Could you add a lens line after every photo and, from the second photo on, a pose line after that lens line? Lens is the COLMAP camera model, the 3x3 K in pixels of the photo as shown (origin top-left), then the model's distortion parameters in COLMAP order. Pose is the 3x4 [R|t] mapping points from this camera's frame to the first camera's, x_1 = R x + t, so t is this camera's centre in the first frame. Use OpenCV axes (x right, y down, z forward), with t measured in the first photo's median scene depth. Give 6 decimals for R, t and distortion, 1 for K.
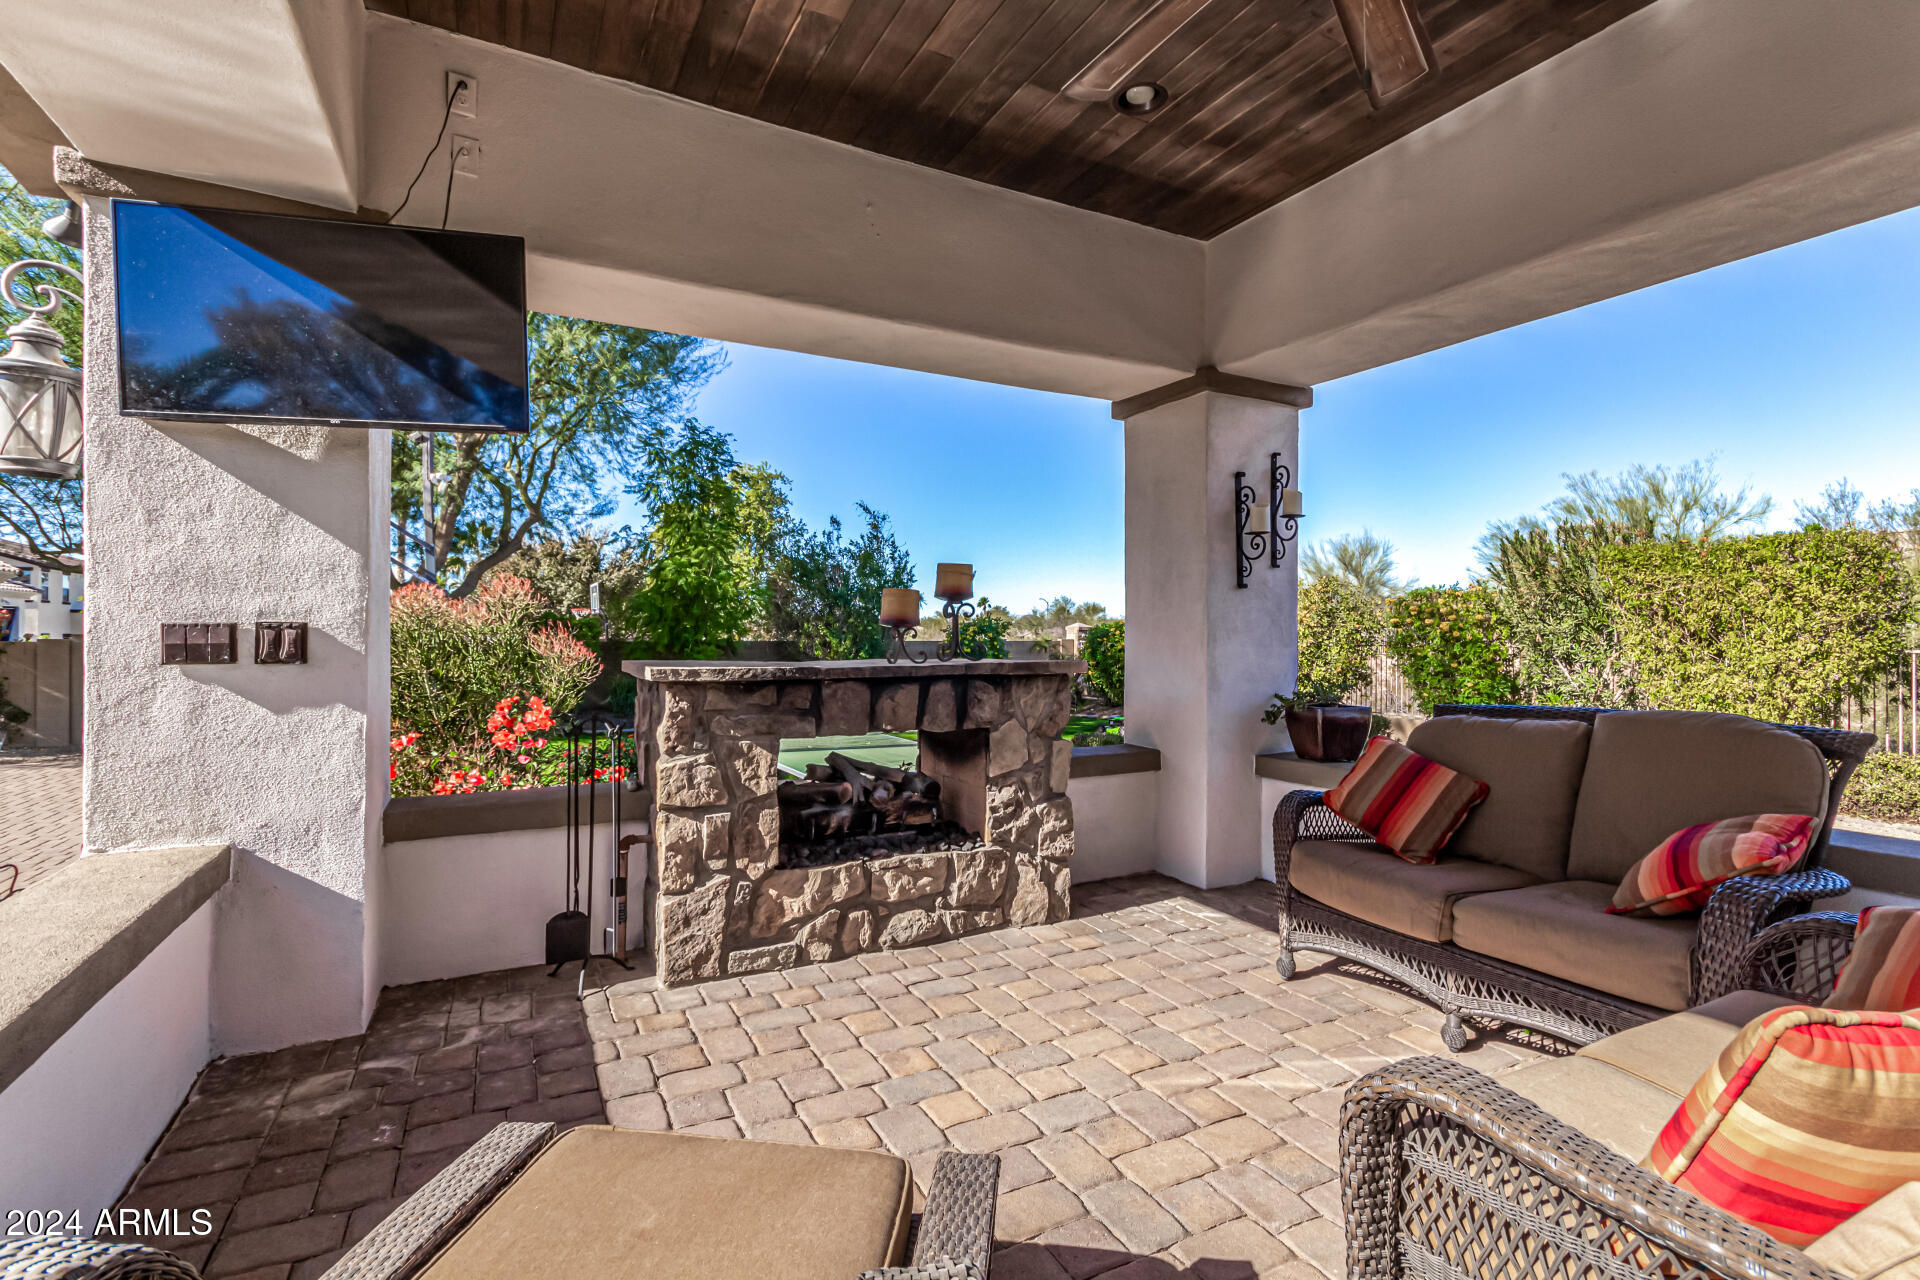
lens RADIAL K [[891.9, 0, 967.1], [0, 891.9, 632.6], [0, 0, 1]] dist [0.002753, 0.000052]
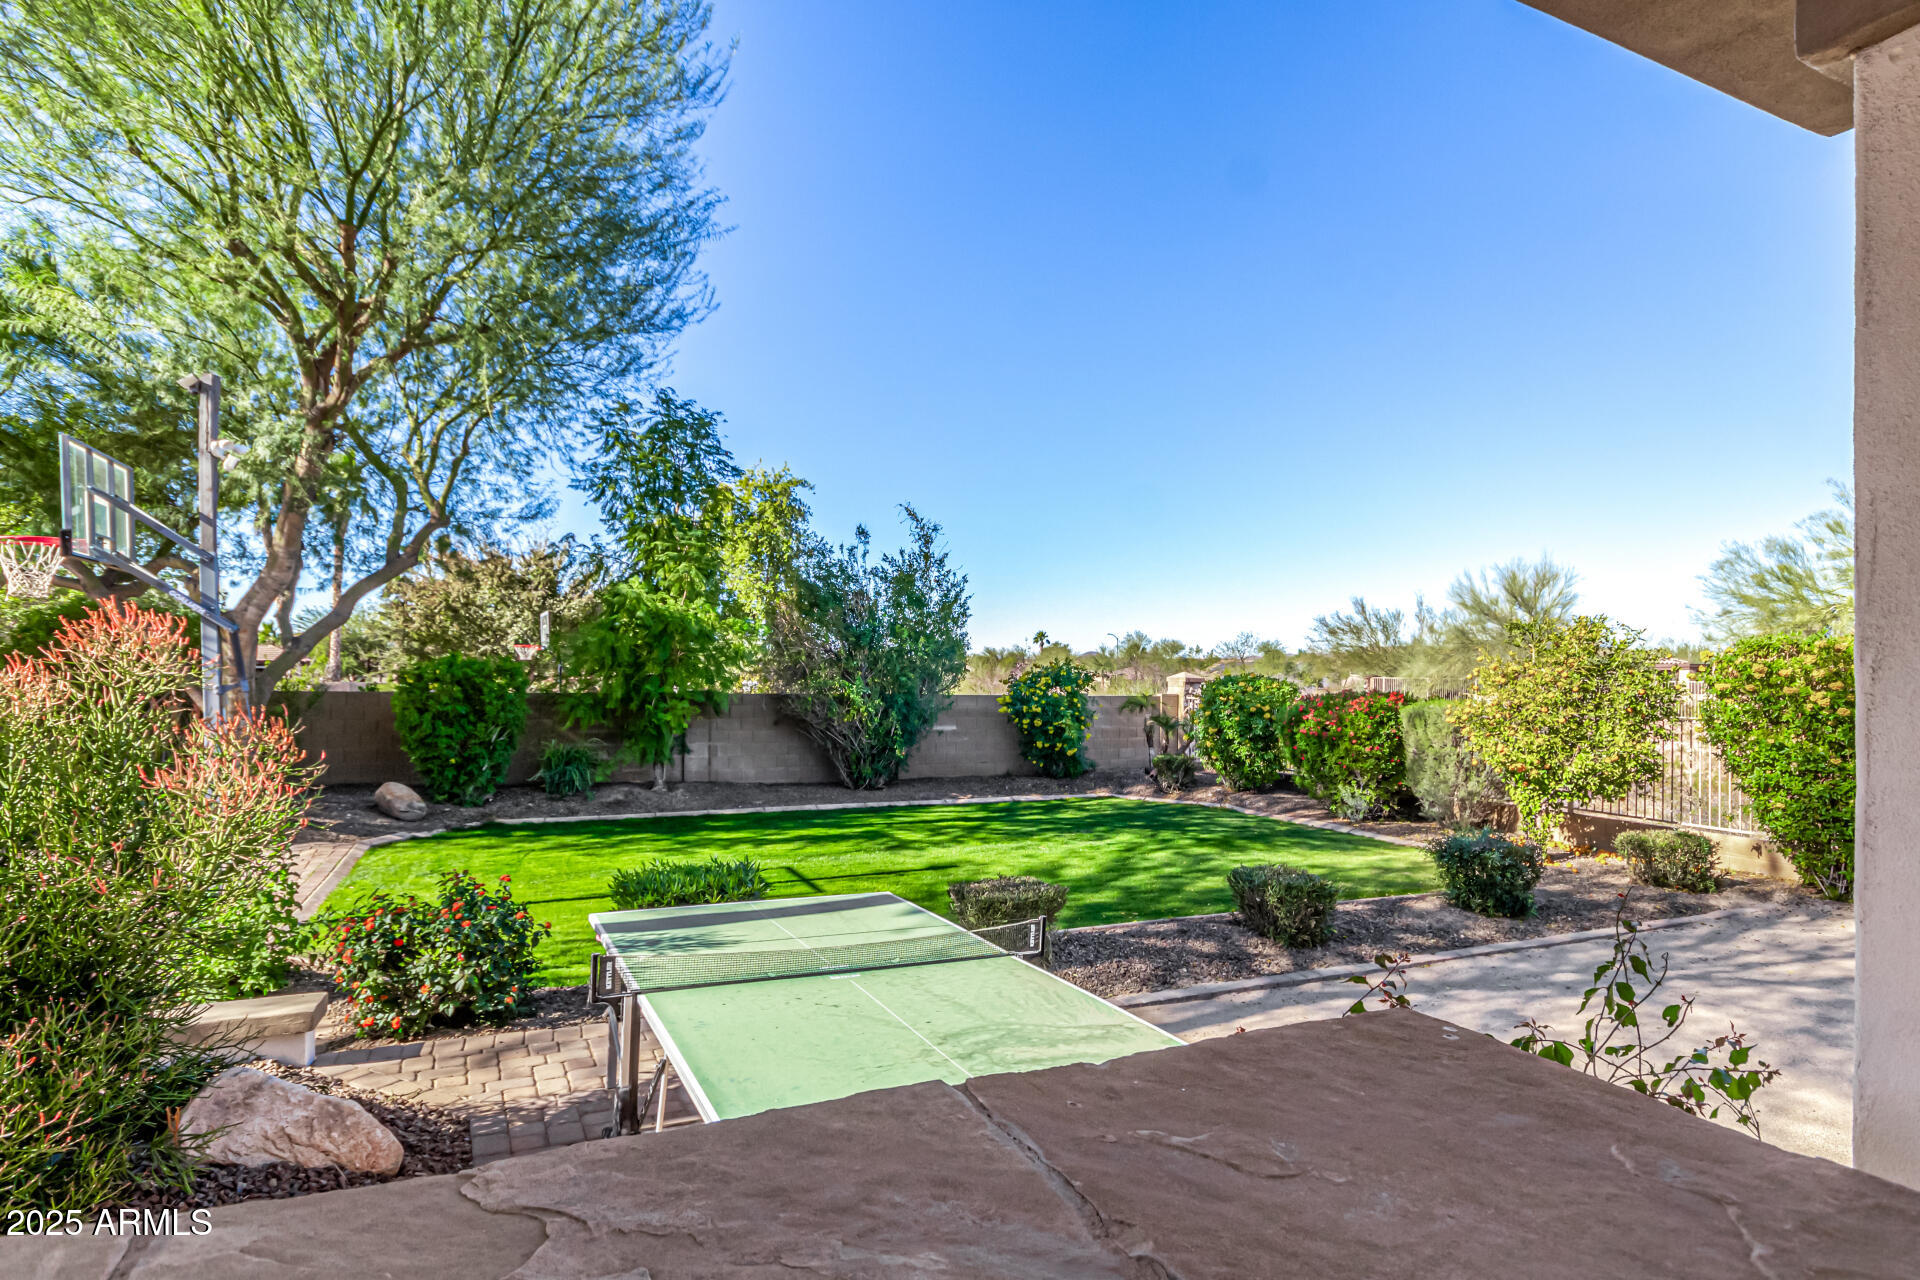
lens RADIAL K [[975.8, 0, 960.0], [0, 975.8, 640.0], [0, 0, 1]] dist [-0.001308, -0.000080]
pose [[0.998373, 0.012175, -0.055714, -0.020956], [-0.013701, 0.999539, -0.027090, -0.016015], [0.055359, 0.027809, 0.998079, 0.217678]]
